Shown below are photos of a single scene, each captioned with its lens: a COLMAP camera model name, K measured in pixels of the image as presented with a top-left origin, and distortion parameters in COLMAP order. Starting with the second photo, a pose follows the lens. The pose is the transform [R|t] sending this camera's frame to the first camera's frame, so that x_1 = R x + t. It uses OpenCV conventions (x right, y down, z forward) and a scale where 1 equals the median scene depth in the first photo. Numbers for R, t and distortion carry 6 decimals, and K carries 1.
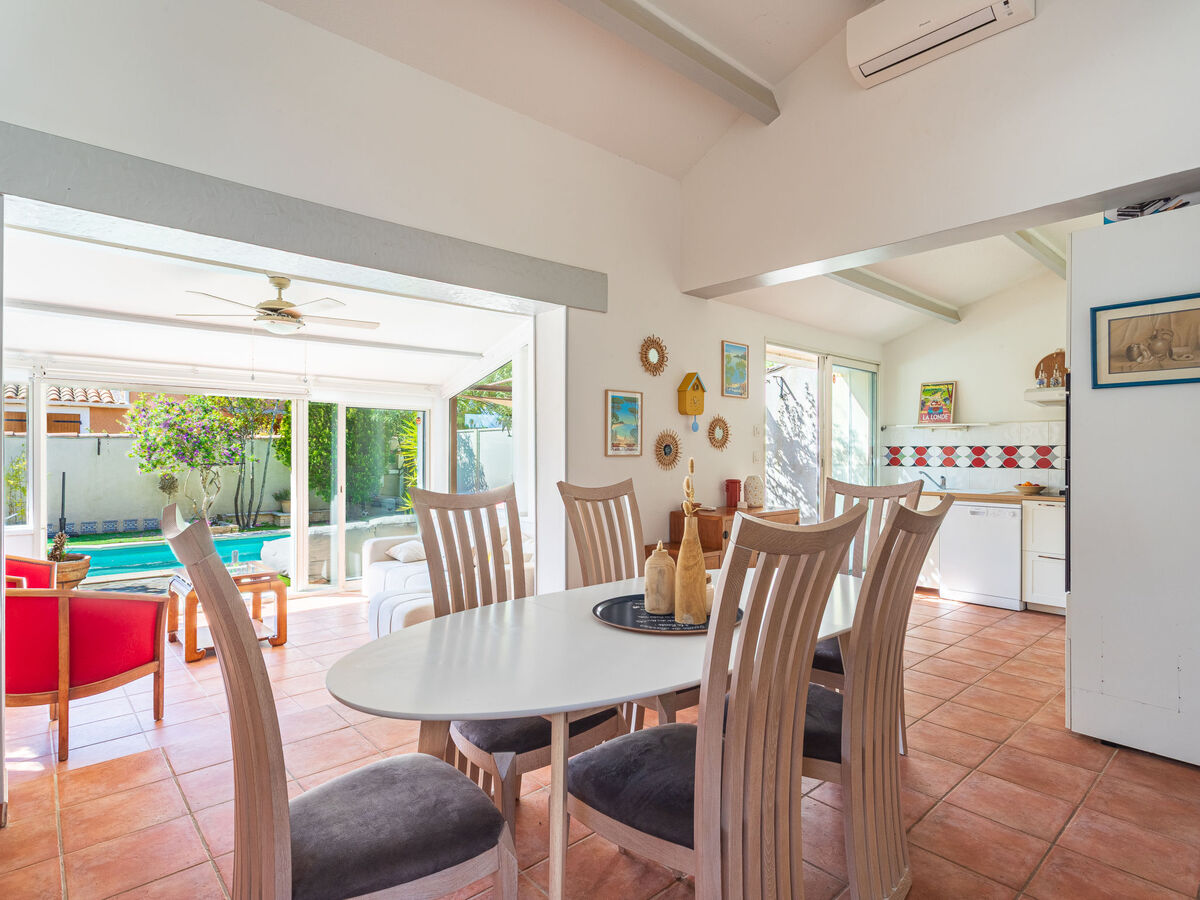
lens RADIAL K [[634.5, 0, 600.9], [0, 634.5, 453.0], [0, 0, 1]] dist [-0.001877, 0.001798]
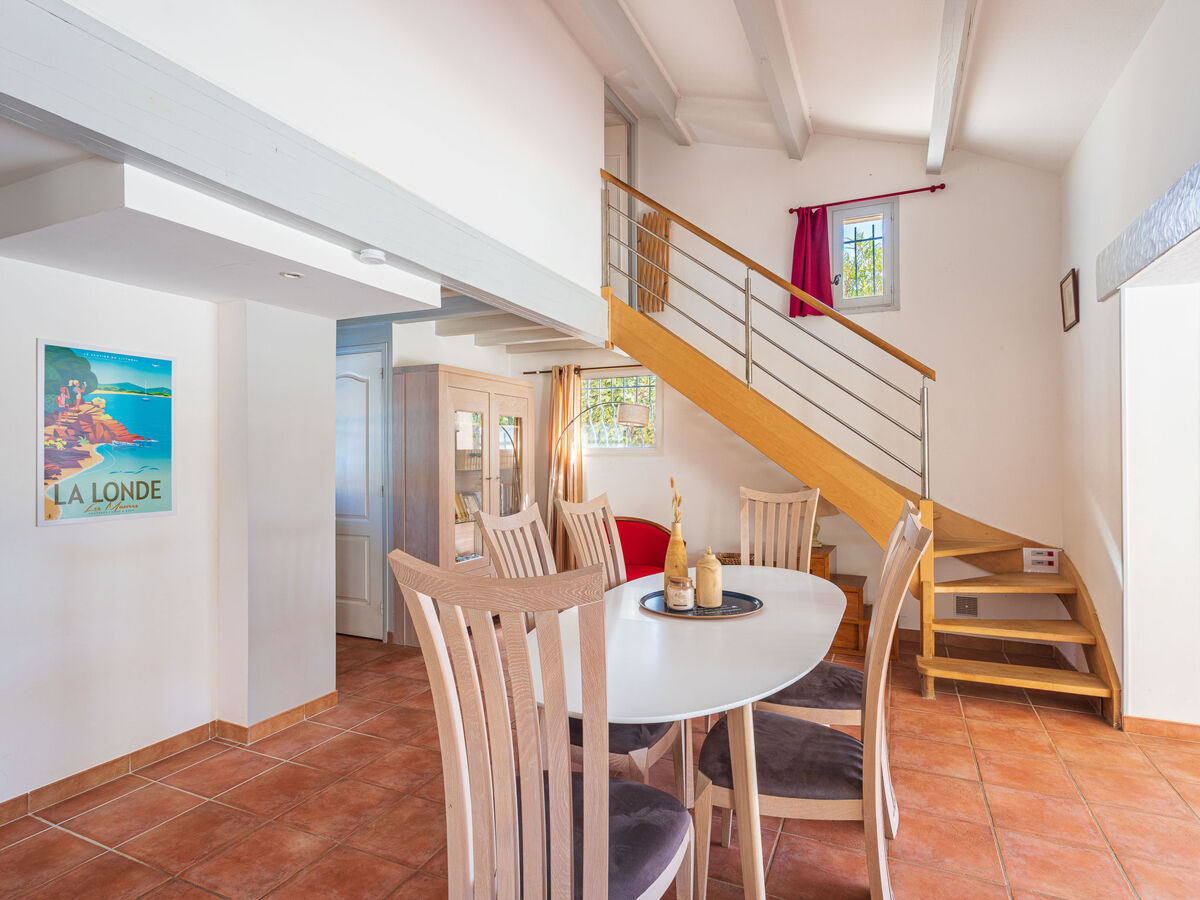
lens RADIAL K [[639.7, 0, 604.1], [0, 639.7, 450.7], [0, 0, 1]] dist [-0.001208, 0.003543]
pose [[-0.910898, -0.002035, -0.412627, 0.246155], [0.000302, 0.999984, -0.005597, -0.011206], [0.412632, -0.005223, -0.910883, 0.636931]]
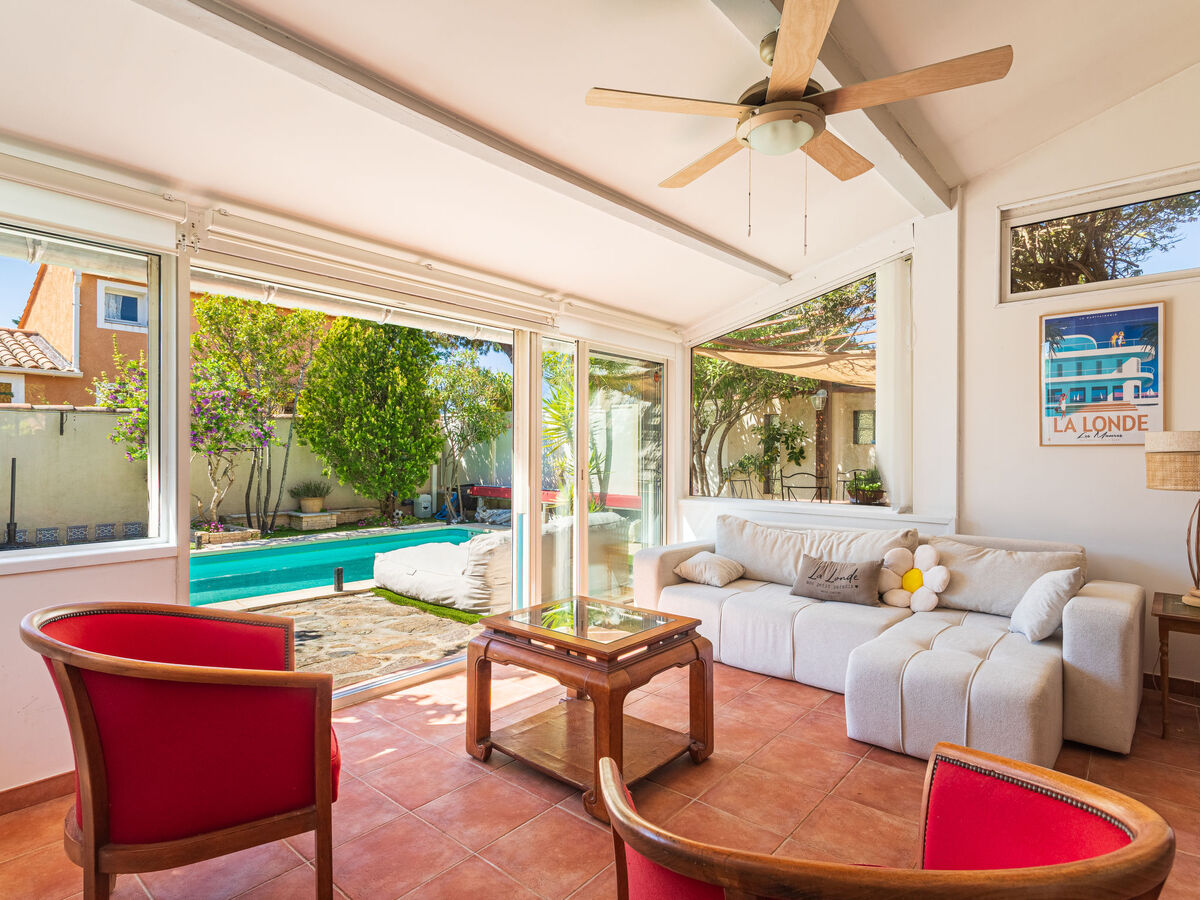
lens RADIAL K [[634.5, 0, 600.9], [0, 634.5, 453.0], [0, 0, 1]] dist [-0.001877, 0.001798]
pose [[0.991589, 0.003876, 0.129371, -0.499213], [-0.004294, 0.999986, 0.002951, 0.034541], [-0.129358, -0.003481, 0.991592, 0.366699]]
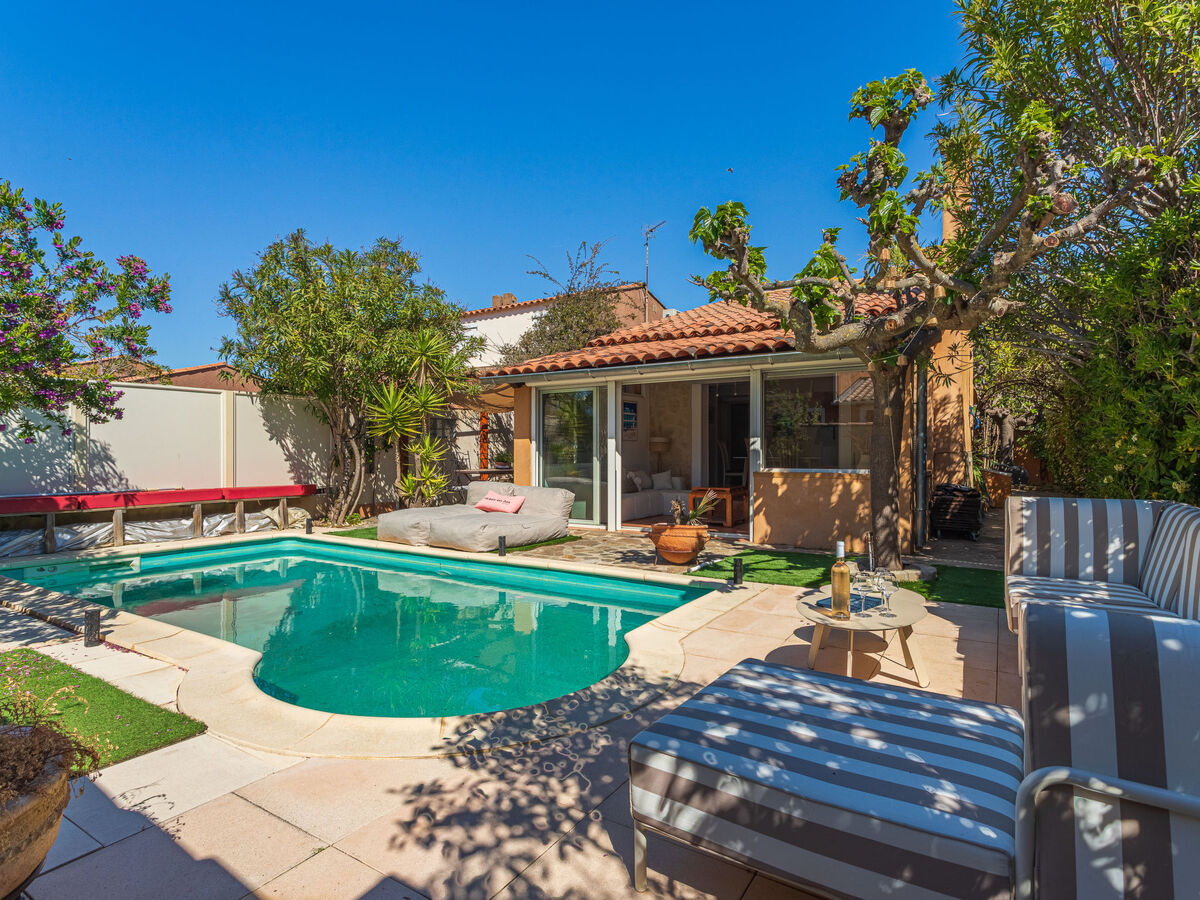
lens RADIAL K [[639.7, 0, 604.1], [0, 639.7, 450.7], [0, 0, 1]] dist [-0.001208, 0.003543]
pose [[-0.256660, -0.001415, 0.966501, -1.830144], [0.000221, 0.999999, 0.001523, 0.055791], [-0.966502, 0.000605, -0.256660, 1.406453]]
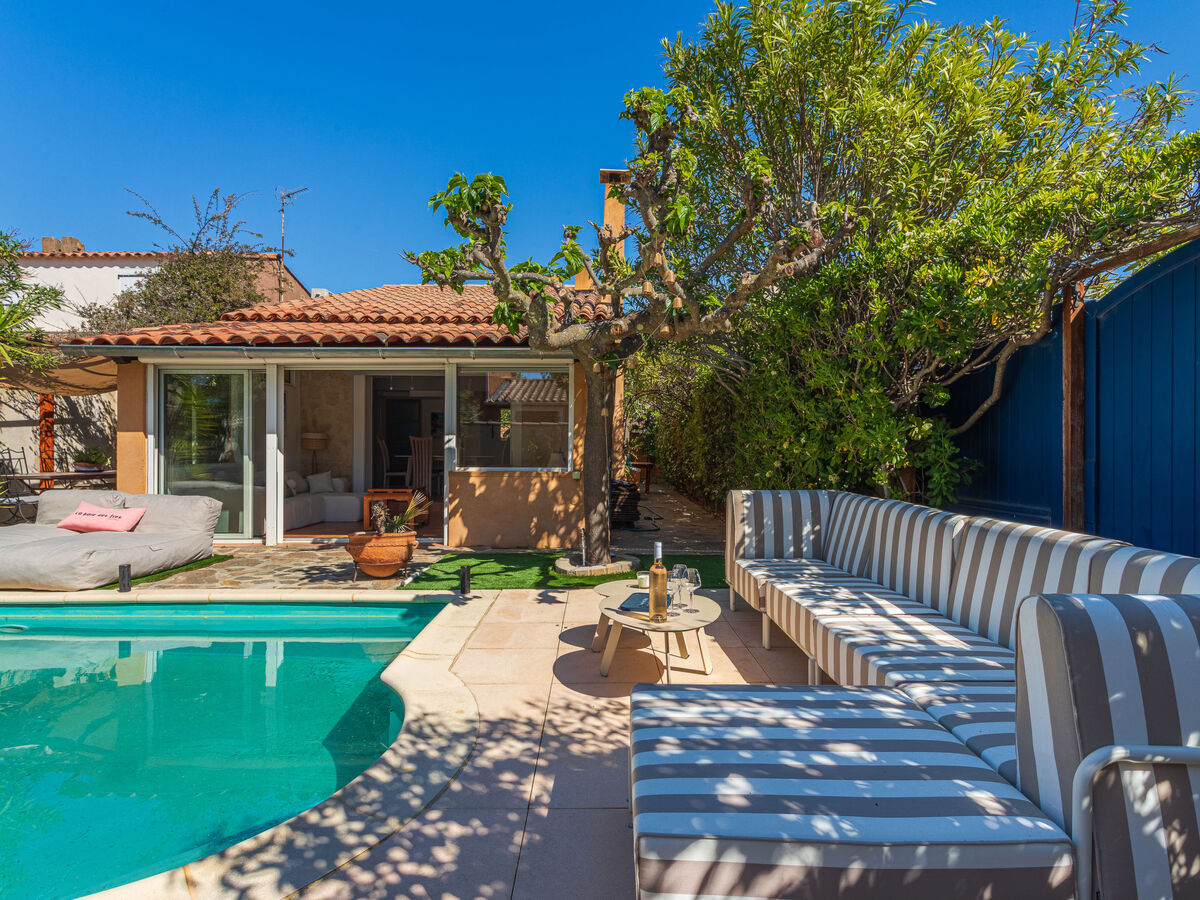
lens RADIAL K [[639.7, 0, 604.1], [0, 639.7, 450.7], [0, 0, 1]] dist [-0.001208, 0.003543]
pose [[-0.738732, -0.005575, 0.673976, -1.708555], [-0.005186, 0.999983, 0.002587, 0.056257], [-0.673979, -0.001584, -0.738748, 1.480029]]
